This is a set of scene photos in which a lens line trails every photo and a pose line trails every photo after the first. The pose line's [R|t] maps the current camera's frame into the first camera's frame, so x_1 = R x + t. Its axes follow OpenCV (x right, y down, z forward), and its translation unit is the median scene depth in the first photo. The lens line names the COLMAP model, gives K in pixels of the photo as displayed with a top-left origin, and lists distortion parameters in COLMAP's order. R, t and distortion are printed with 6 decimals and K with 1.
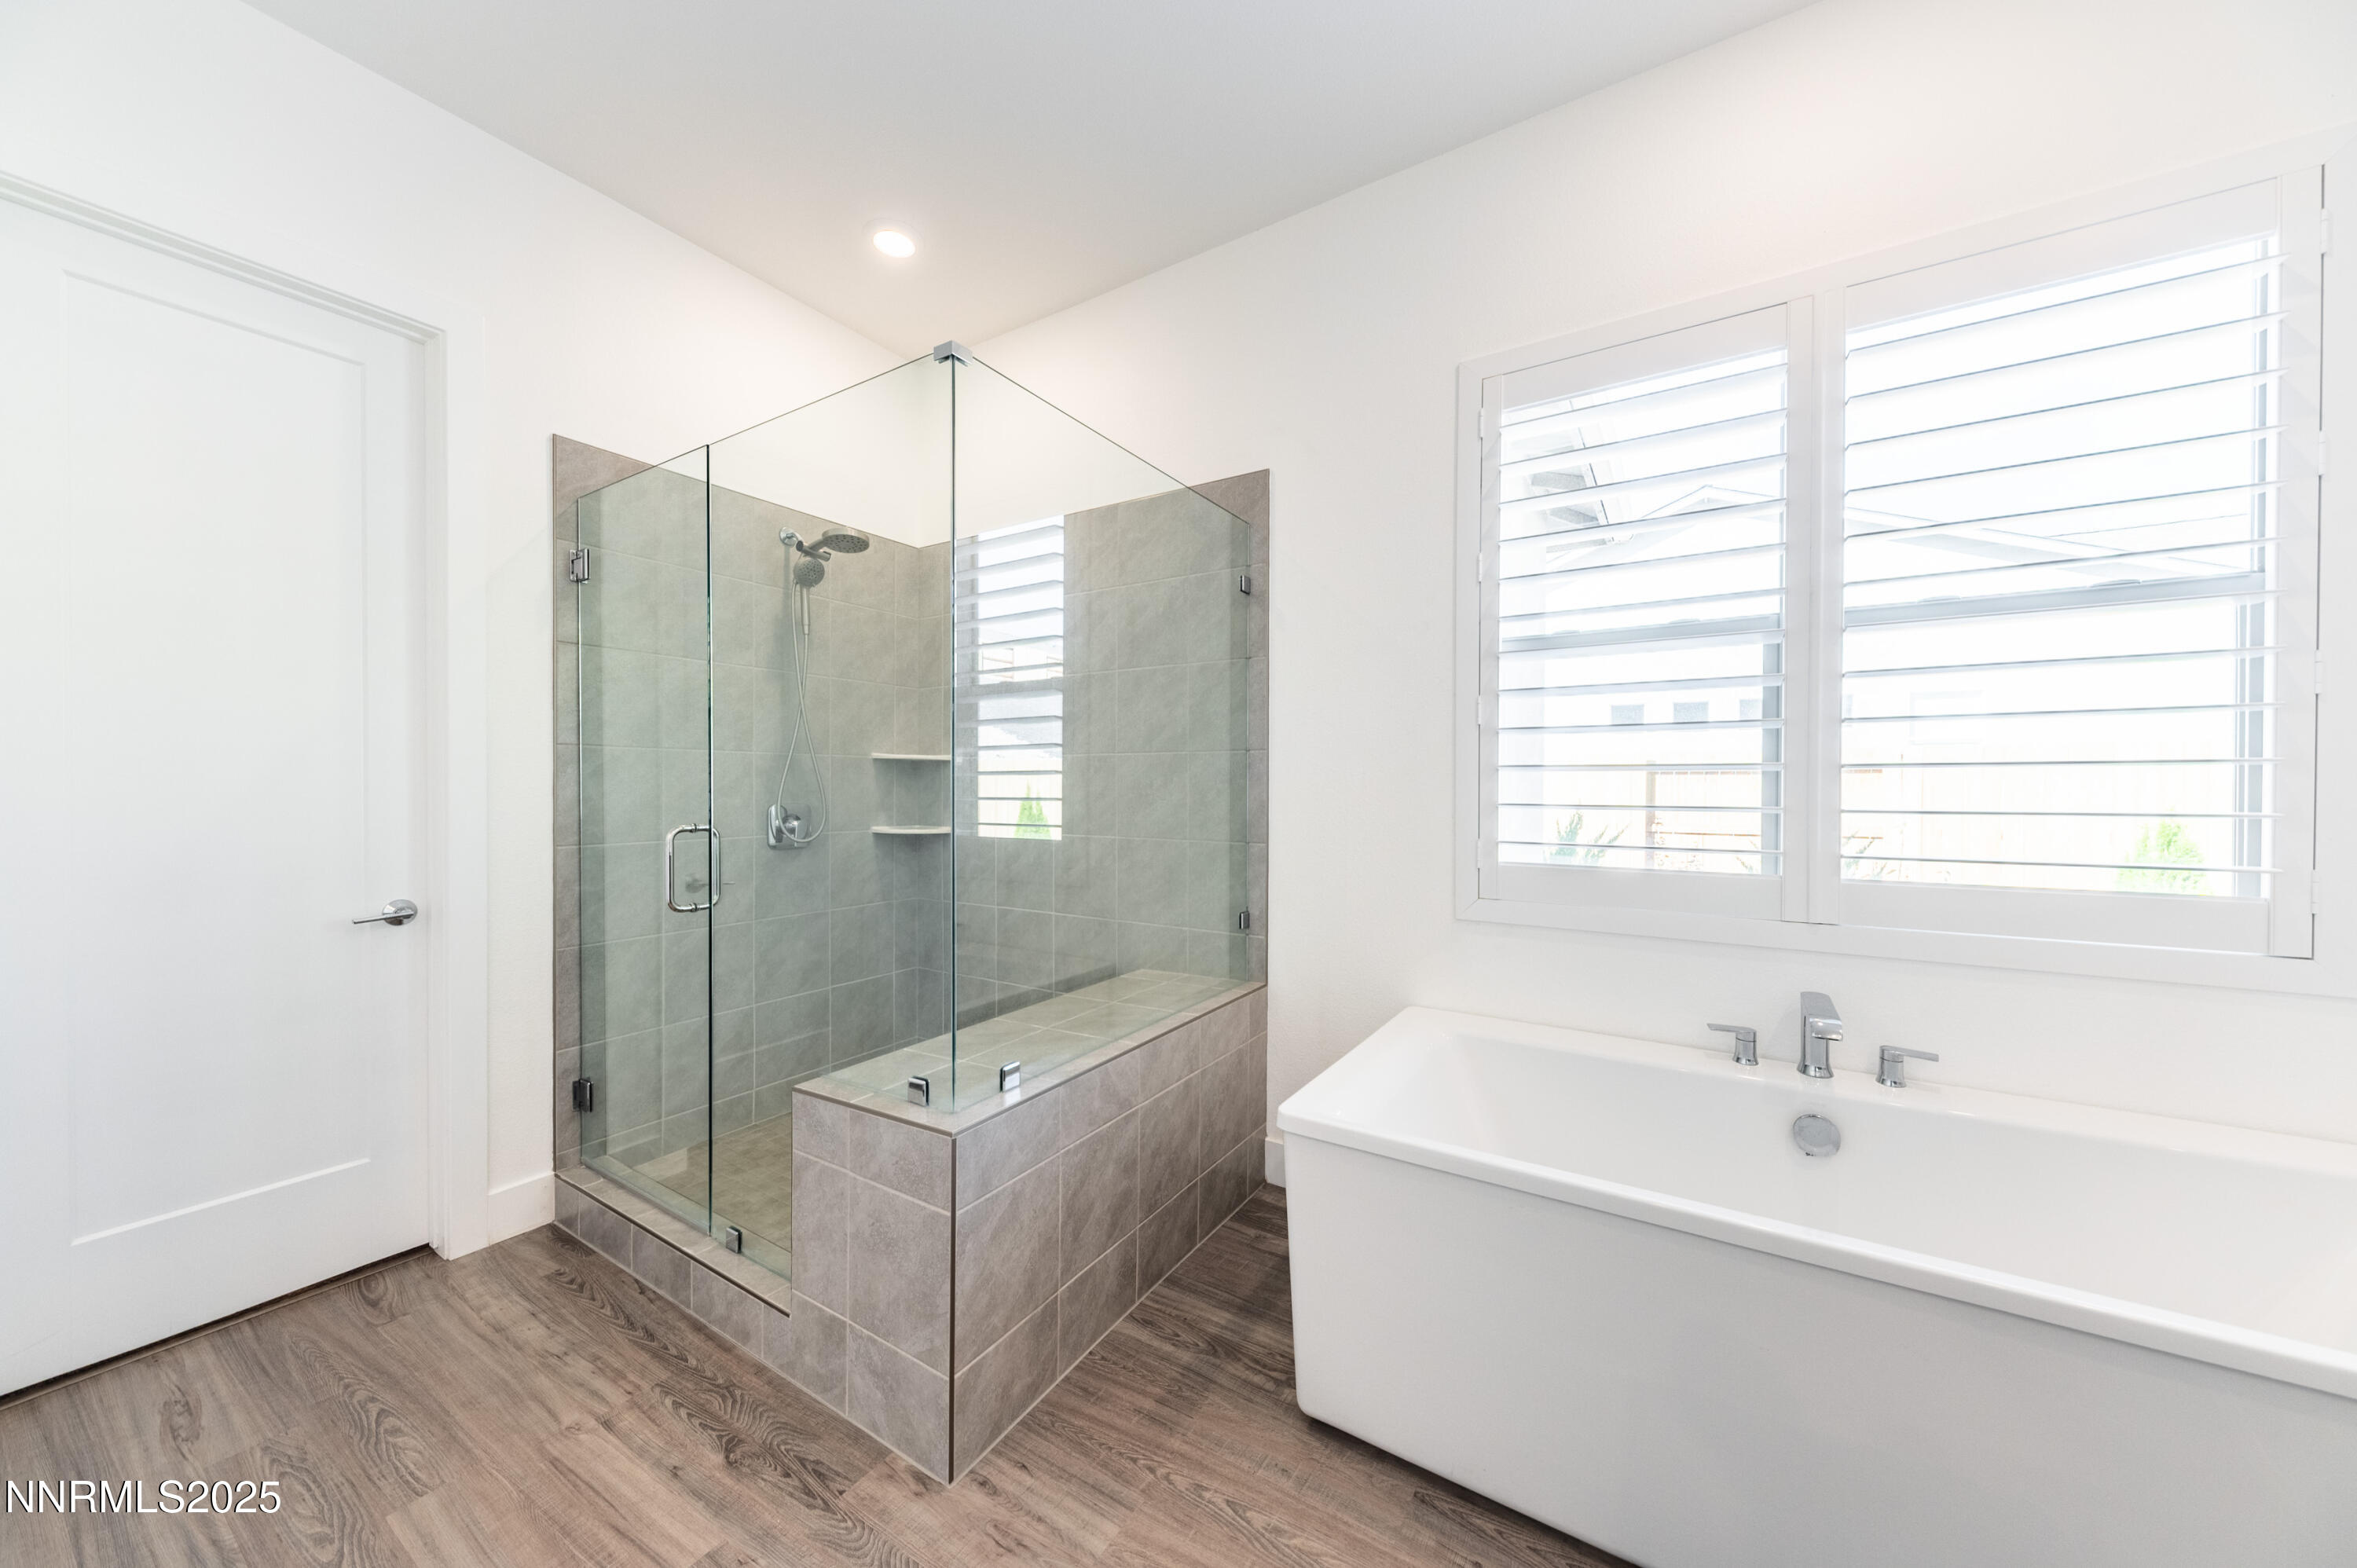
lens RADIAL K [[816.7, 0, 1170.4], [0, 816.7, 791.2], [0, 0, 1]] dist [0.002590, -0.000870]
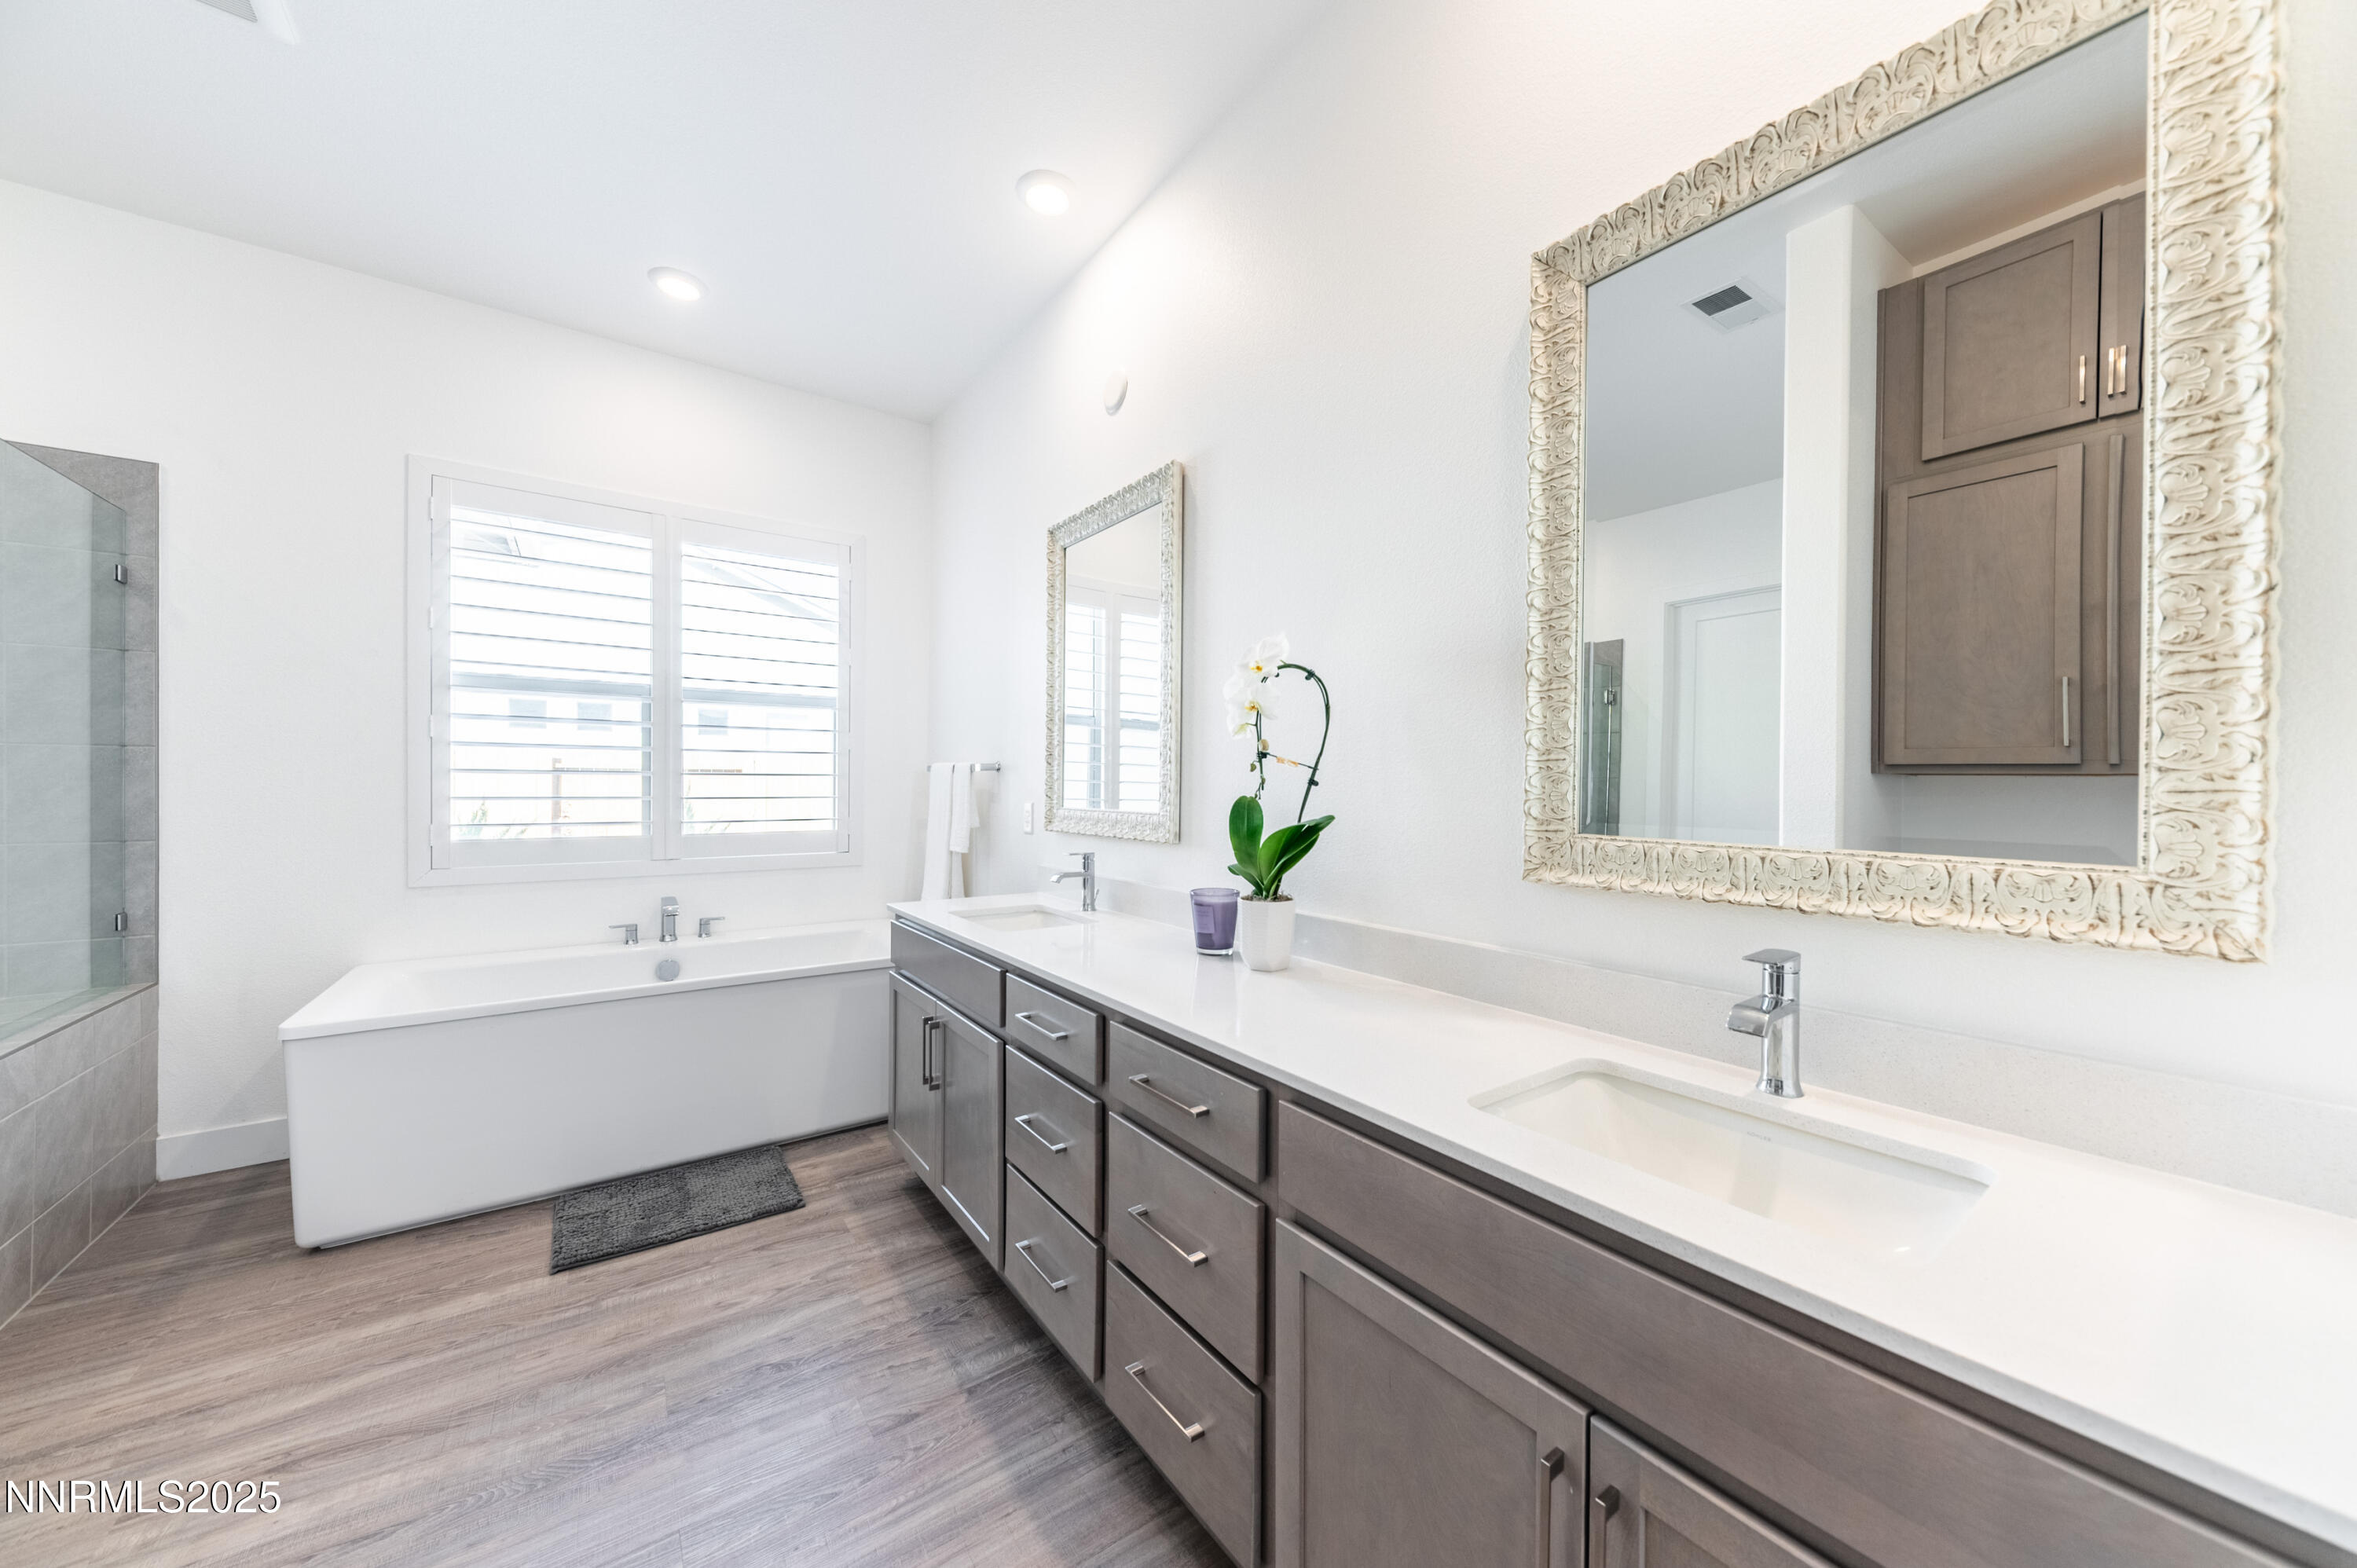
lens RADIAL K [[816.7, 0, 1176.2], [0, 816.7, 788.7], [0, 0, 1]] dist [0.002590, -0.000870]
pose [[0.377144, -0.004059, 0.926146, -0.449890], [0.001092, 0.999992, 0.003938, -0.002791], [-0.926154, -0.000474, 0.377146, -0.698726]]
